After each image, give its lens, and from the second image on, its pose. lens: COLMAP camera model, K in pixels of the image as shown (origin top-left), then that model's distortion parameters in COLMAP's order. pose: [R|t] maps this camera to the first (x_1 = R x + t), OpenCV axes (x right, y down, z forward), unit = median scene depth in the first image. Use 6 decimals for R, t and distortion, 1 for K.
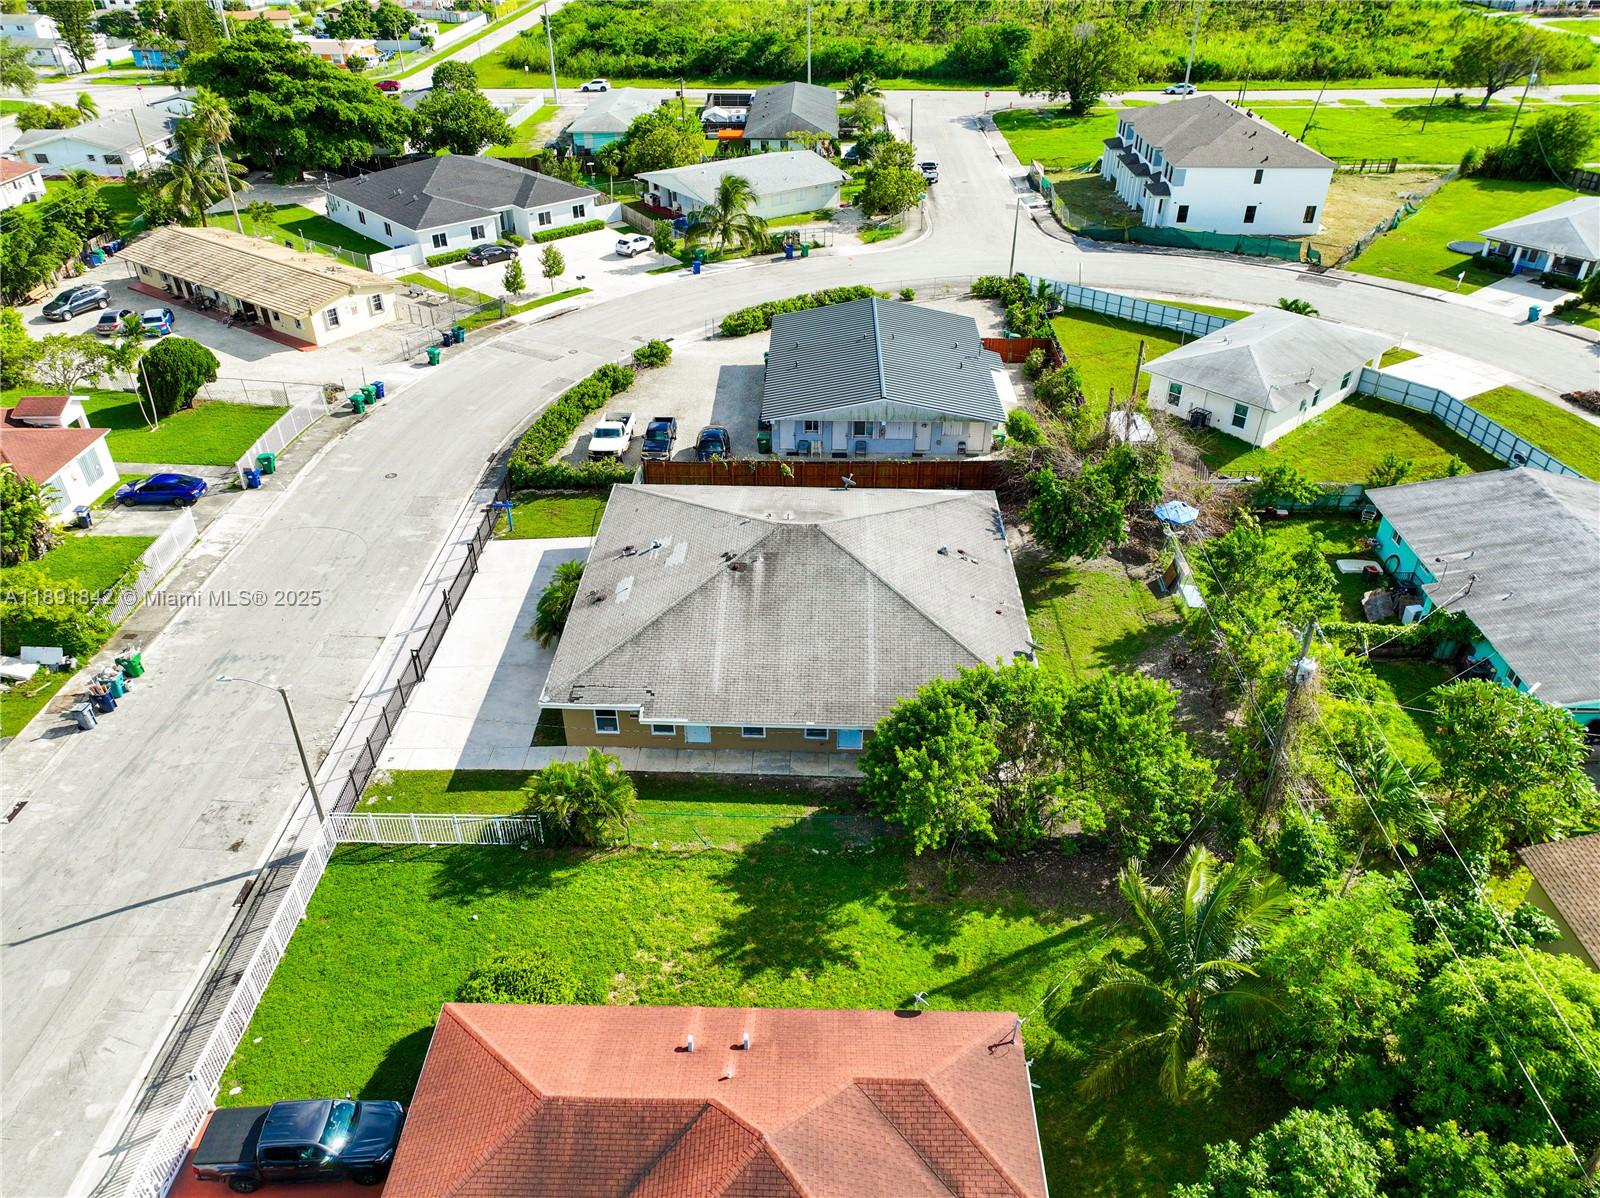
lens RADIAL K [[1124.6, 0, 800.0], [0, 1124.6, 599.0], [0, 0, 1]] dist [0.000846, 0.007101]
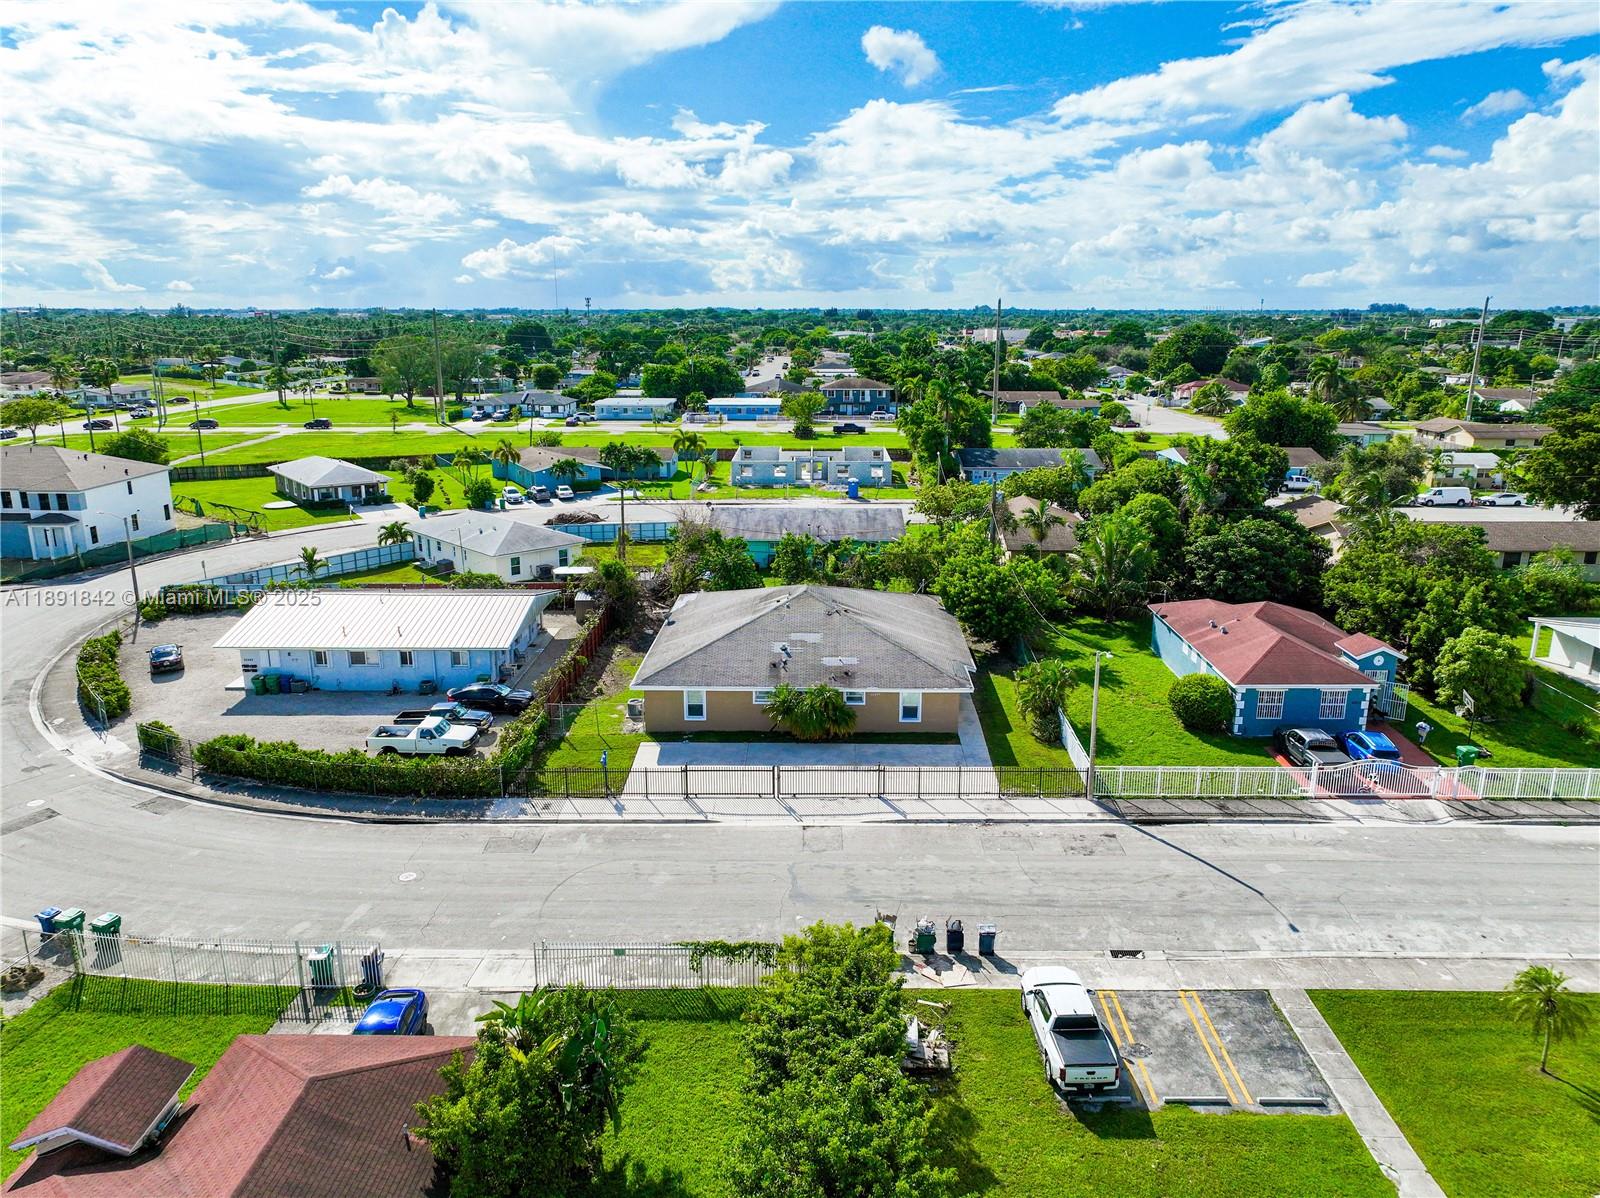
lens RADIAL K [[1124.6, 0, 800.0], [0, 1124.6, 599.0], [0, 0, 1]] dist [0.000846, 0.007101]
pose [[-0.005017, -0.251461, 0.967854, -1.202693], [0.554006, 0.805058, 0.212036, -0.315724], [-0.832497, 0.537261, 0.135272, 0.739104]]
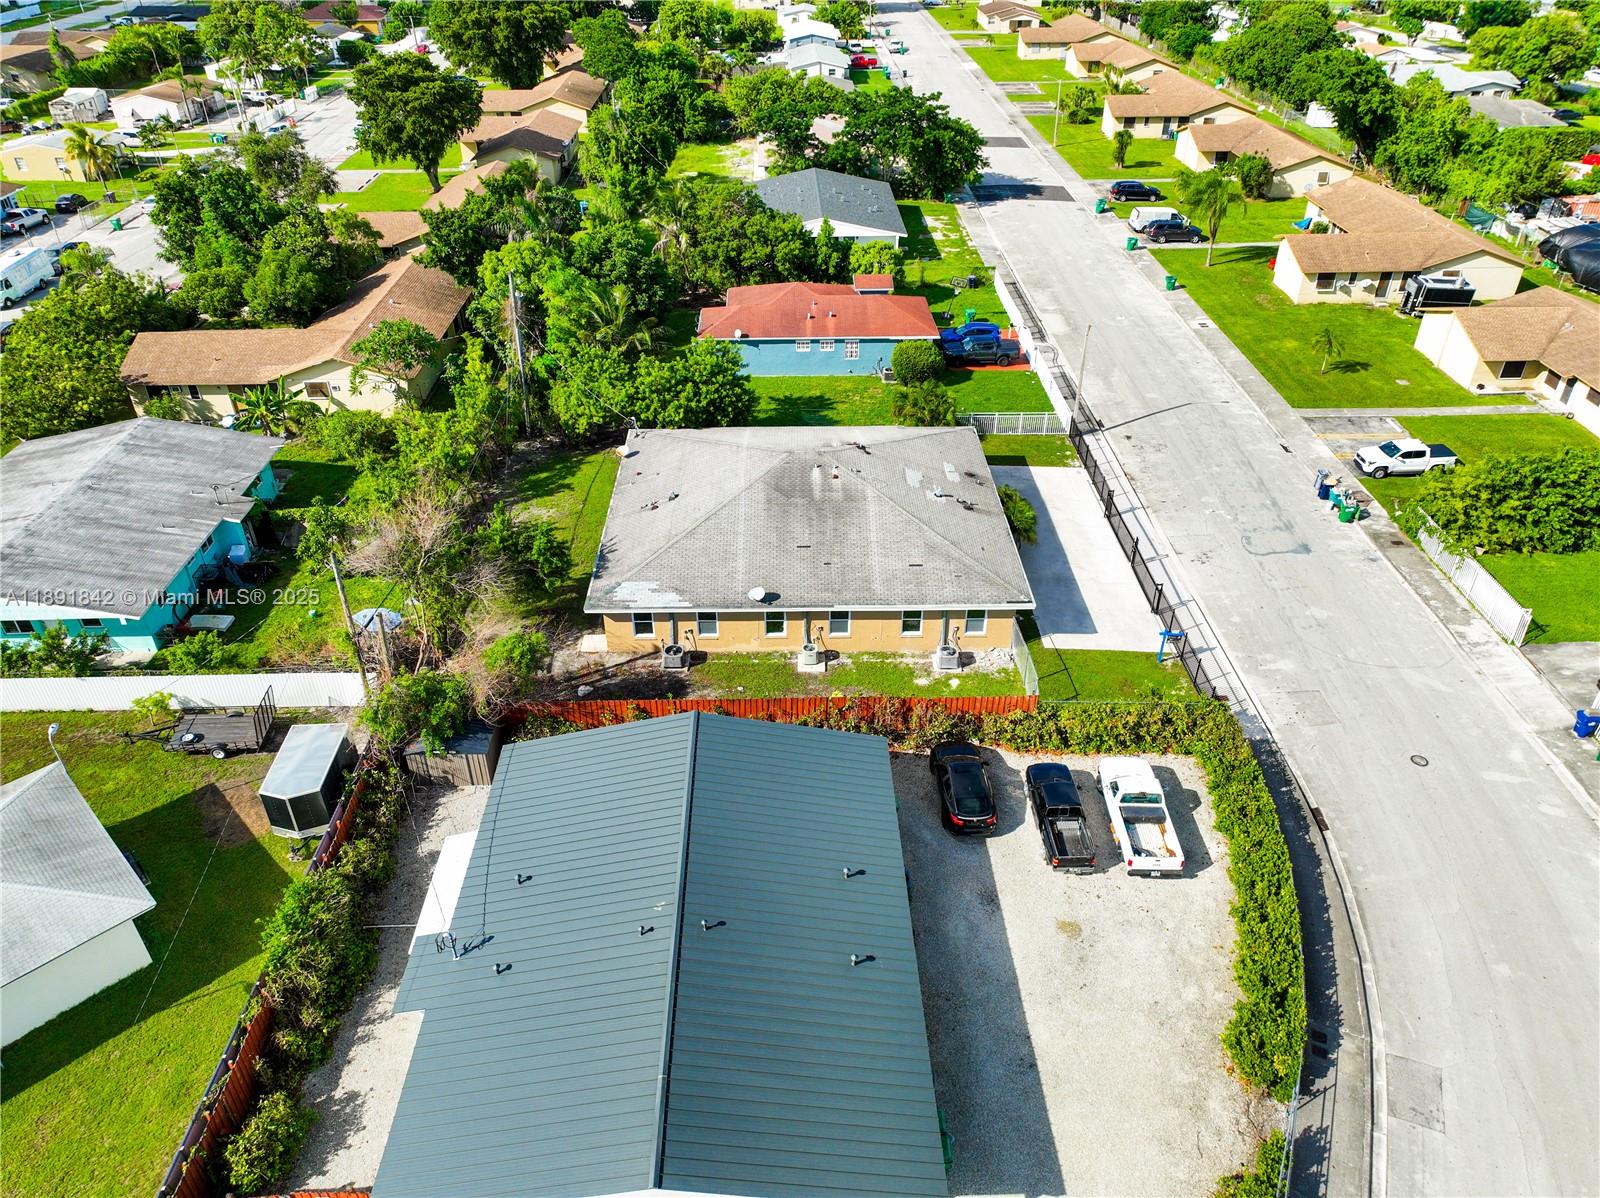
lens RADIAL K [[1124.6, 0, 800.0], [0, 1124.6, 599.0], [0, 0, 1]] dist [0.000846, 0.007101]
pose [[-0.998972, 0.029664, -0.034285, 0.041605], [-0.020457, 0.379942, 0.924784, -0.934136], [0.040459, 0.924535, -0.378945, 1.392794]]
